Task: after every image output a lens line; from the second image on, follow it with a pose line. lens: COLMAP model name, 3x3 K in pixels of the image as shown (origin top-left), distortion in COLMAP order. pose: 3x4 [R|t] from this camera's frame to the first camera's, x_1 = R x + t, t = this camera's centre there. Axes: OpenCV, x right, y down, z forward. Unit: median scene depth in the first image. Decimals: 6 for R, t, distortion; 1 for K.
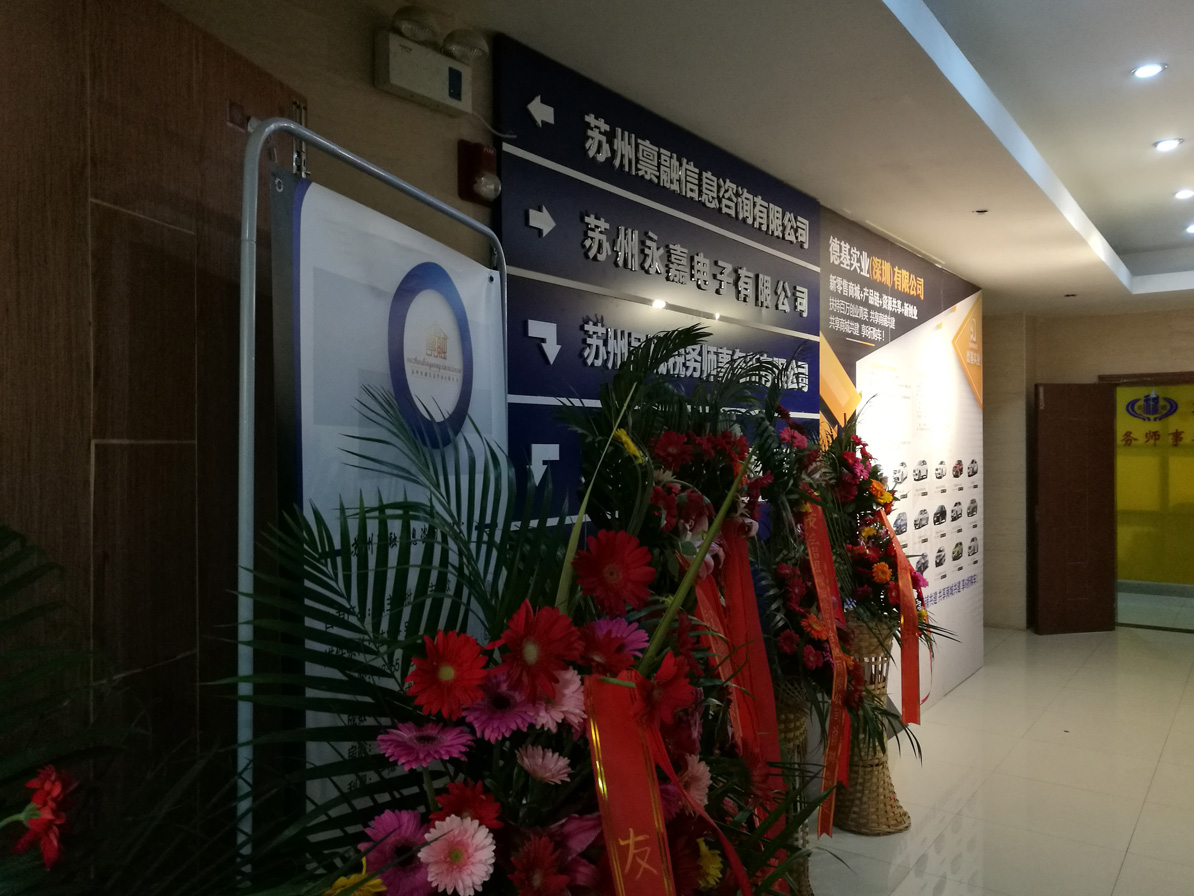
lens RADIAL K [[943.9, 0, 612.5], [0, 943.9, 451.0], [0, 0, 1]] dist [-0.066685, 0.108650]
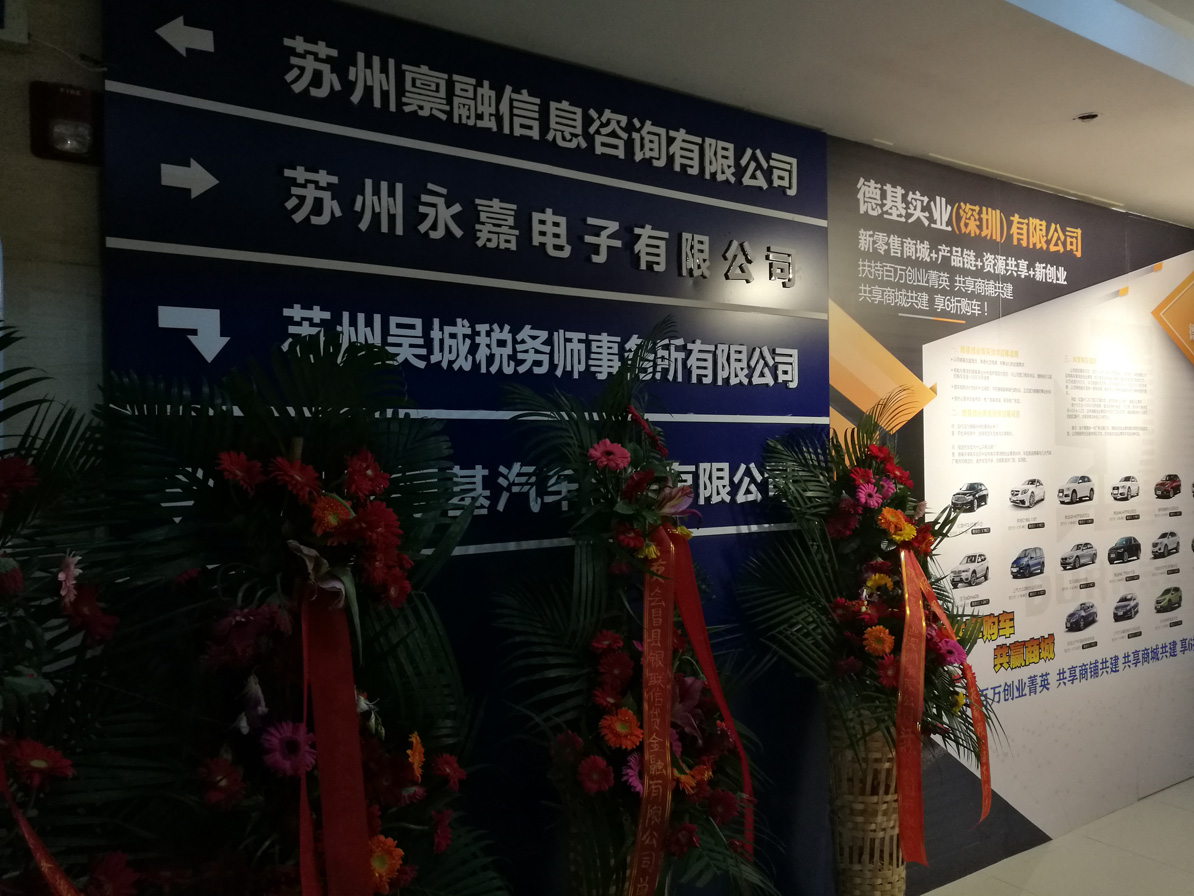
lens RADIAL K [[943.9, 0, 612.5], [0, 943.9, 451.0], [0, 0, 1]] dist [-0.066685, 0.108650]
pose [[0.937936, -0.010201, -0.346659, 0.327675], [0.007128, 0.999923, -0.010138, -0.006680], [0.346736, 0.007038, 0.937936, 0.254530]]
